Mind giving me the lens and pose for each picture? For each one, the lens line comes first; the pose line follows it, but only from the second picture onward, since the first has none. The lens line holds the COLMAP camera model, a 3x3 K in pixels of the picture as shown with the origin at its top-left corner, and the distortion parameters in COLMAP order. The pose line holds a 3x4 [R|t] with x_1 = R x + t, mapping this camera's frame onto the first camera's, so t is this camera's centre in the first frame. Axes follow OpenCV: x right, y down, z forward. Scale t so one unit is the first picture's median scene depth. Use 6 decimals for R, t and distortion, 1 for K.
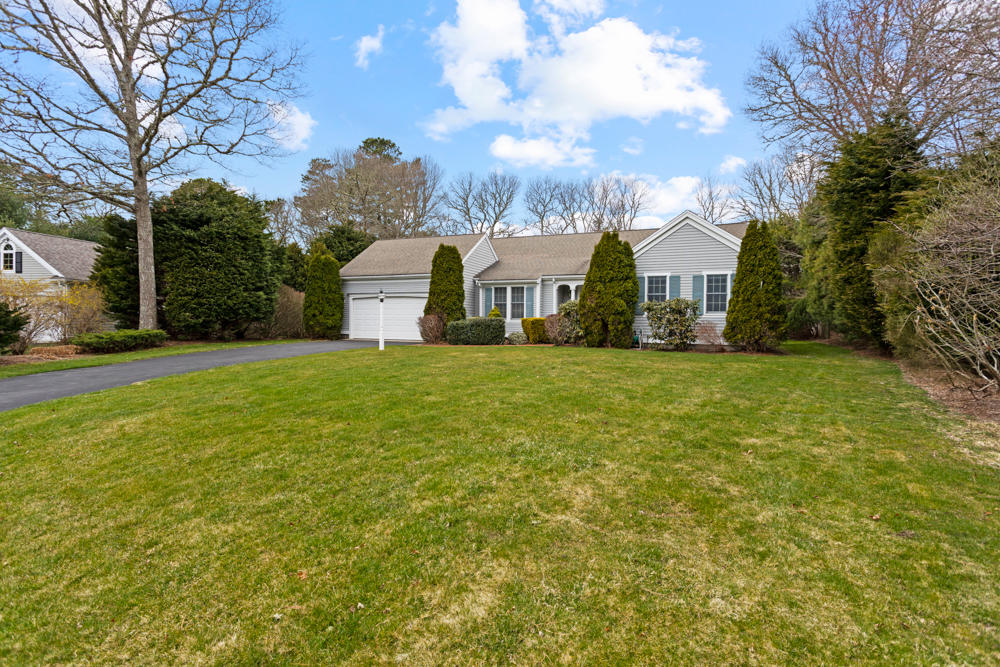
lens RADIAL K [[485.6, 0, 497.7], [0, 485.6, 336.1], [0, 0, 1]] dist [0.001699, -0.000760]
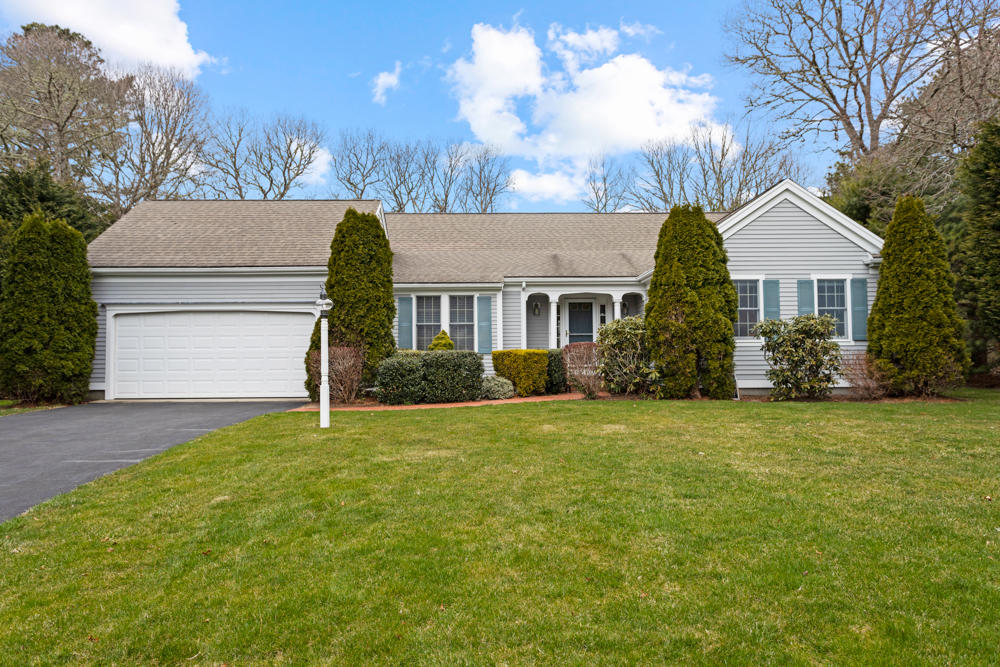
lens RADIAL K [[688.6, 0, 502.3], [0, 688.6, 328.1], [0, 0, 1]] dist [0.001476, 0.003509]
pose [[0.911068, -0.001190, 0.412255, -0.260457], [0.029033, 0.997698, -0.061283, -0.013159], [-0.411233, 0.067802, 0.909005, 0.262129]]
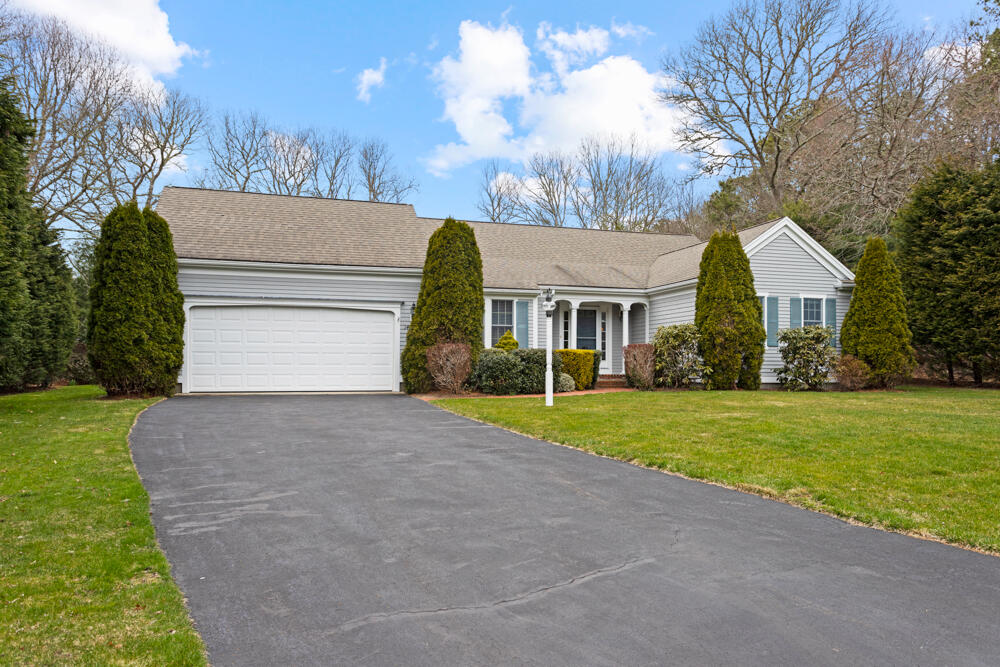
lens RADIAL K [[721.0, 0, 508.0], [0, 721.0, 368.6], [0, 0, 1]] dist [0.011941, -0.000768]
pose [[0.754025, -0.012389, 0.656729, -0.591856], [0.022450, 0.999724, -0.006917, -0.006791], [-0.656463, 0.019959, 0.754095, 0.312493]]
